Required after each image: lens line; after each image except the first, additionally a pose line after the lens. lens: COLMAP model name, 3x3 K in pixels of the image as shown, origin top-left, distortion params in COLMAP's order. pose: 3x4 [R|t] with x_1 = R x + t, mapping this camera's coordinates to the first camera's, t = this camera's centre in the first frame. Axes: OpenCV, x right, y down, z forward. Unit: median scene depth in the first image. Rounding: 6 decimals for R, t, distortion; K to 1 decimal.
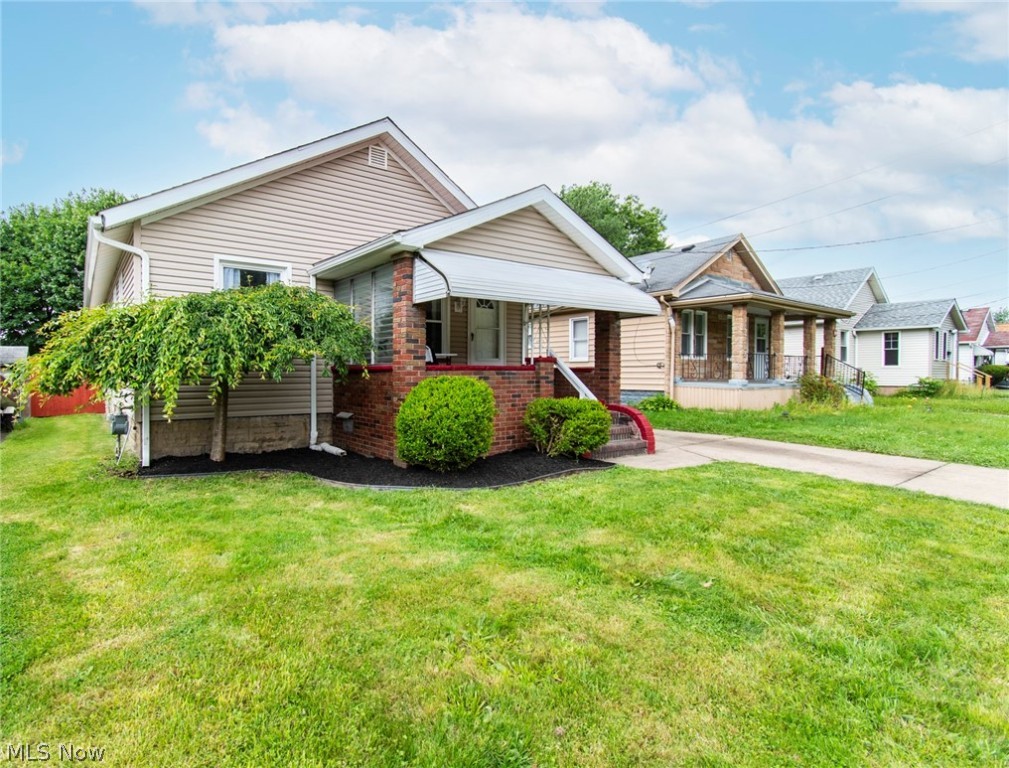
lens RADIAL K [[464.1, 0, 504.3], [0, 464.1, 338.6], [0, 0, 1]] dist [0.000696, 0.000028]
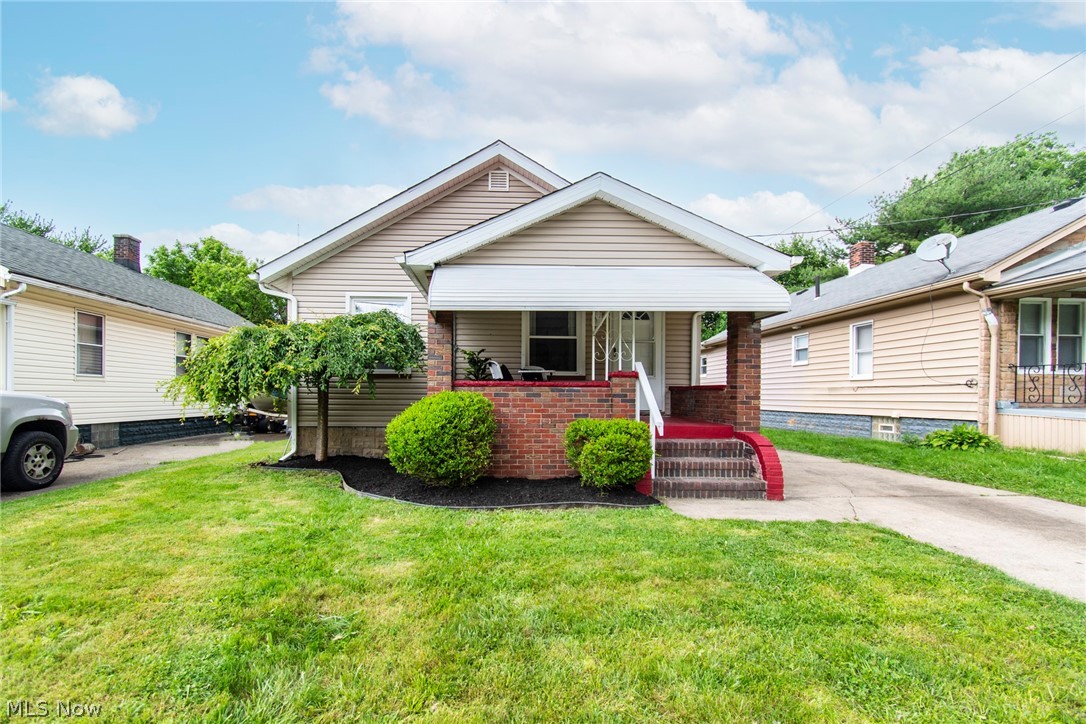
lens RADIAL K [[482.8, 0, 543.3], [0, 482.8, 358.1], [0, 0, 1]] dist [0.001113, -0.000088]
pose [[0.856047, -0.034232, -0.515763, 0.356882], [0.032765, 0.999392, -0.011950, 0.017514], [0.515858, -0.006669, 0.856648, 0.136249]]
